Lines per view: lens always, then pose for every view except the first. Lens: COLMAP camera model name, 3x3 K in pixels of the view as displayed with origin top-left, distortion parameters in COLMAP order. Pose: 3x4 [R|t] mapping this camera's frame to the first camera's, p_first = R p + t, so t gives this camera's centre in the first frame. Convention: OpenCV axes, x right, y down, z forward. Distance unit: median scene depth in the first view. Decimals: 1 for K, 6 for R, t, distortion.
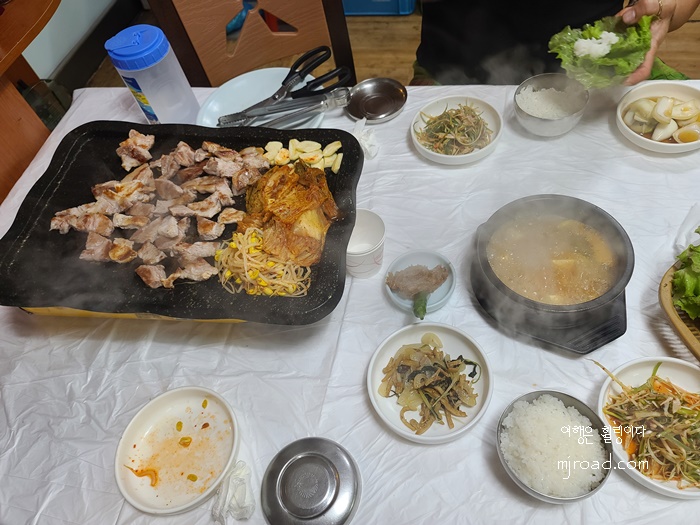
lens RADIAL K [[509.3, 0, 350.0], [0, 509.3, 262.5], [0, 0, 1]] dist [0.052458, -0.078443]
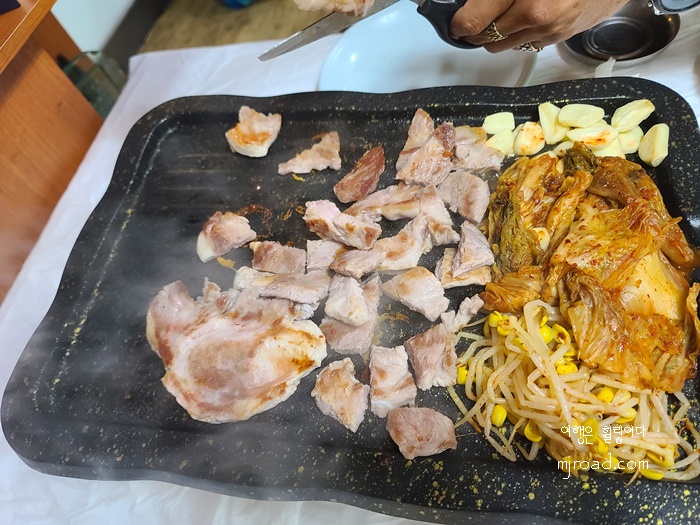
lens RADIAL K [[570.1, 0, 338.8], [0, 570.1, 259.4], [0, 0, 1]] dist [-0.045793, 0.003624]
pose [[0.990822, -0.035909, -0.130319, -0.258168], [0.039852, 0.998819, 0.027779, -0.110364], [0.129168, -0.032718, 0.991083, 0.412122]]
